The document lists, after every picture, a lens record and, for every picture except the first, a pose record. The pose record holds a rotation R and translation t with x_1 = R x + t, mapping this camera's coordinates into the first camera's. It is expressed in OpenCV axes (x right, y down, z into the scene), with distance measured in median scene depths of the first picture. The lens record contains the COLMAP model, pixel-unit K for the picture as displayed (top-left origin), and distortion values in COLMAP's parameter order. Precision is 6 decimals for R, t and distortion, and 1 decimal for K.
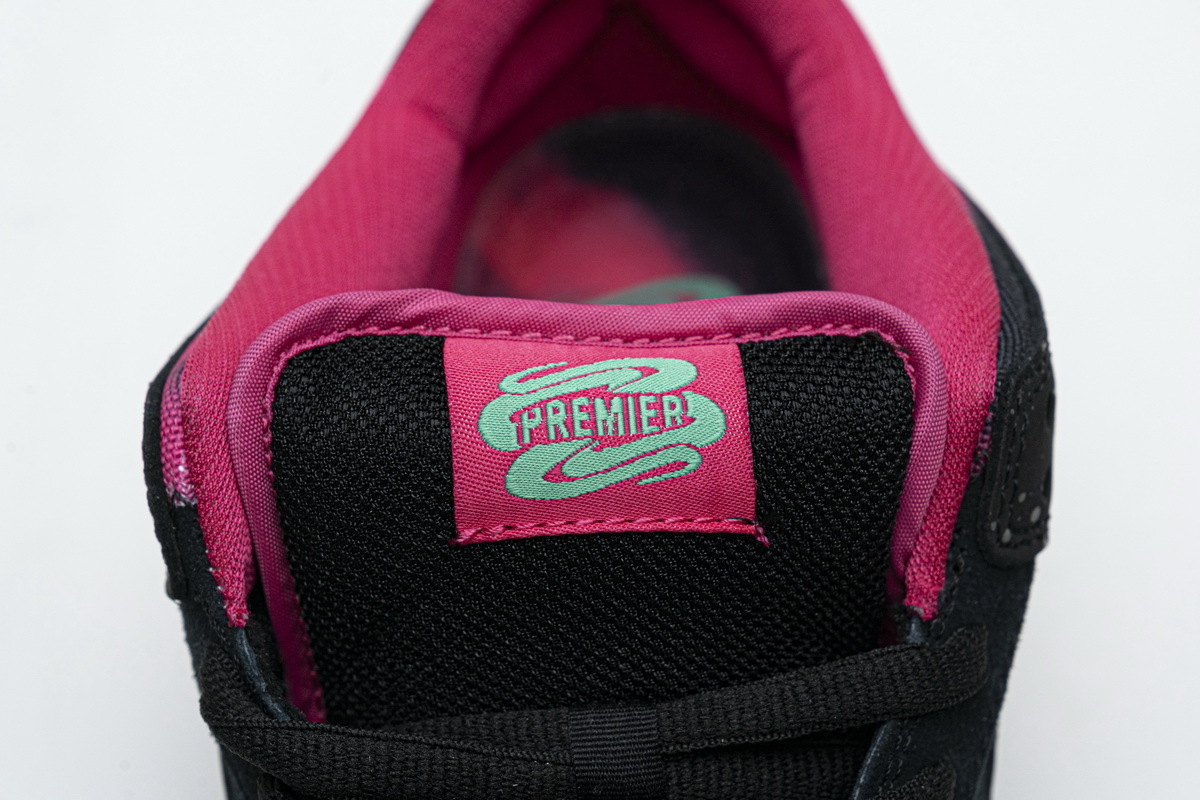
lens RADIAL K [[2046.6, 0, 600.0], [0, 2046.6, 400.0], [0, 0, 1]] dist [-0.043991, -0.030295]
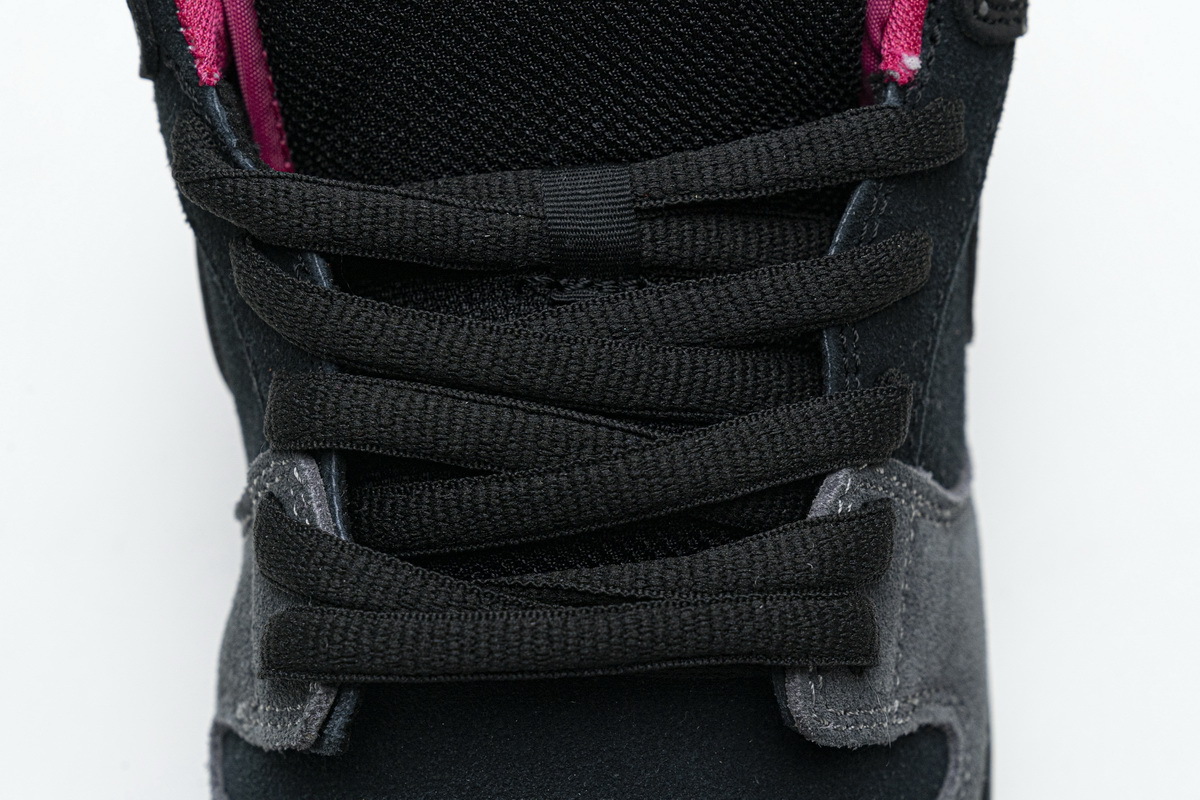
lens RADIAL K [[2046.6, 0, 600.0], [0, 2046.6, 400.0], [0, 0, 1]] dist [-0.043991, -0.030295]
pose [[0.999937, -0.004903, -0.010070, 0.022548], [0.005206, 0.999530, 0.030199, 0.233839], [0.009918, -0.030249, 0.999493, 0.002757]]
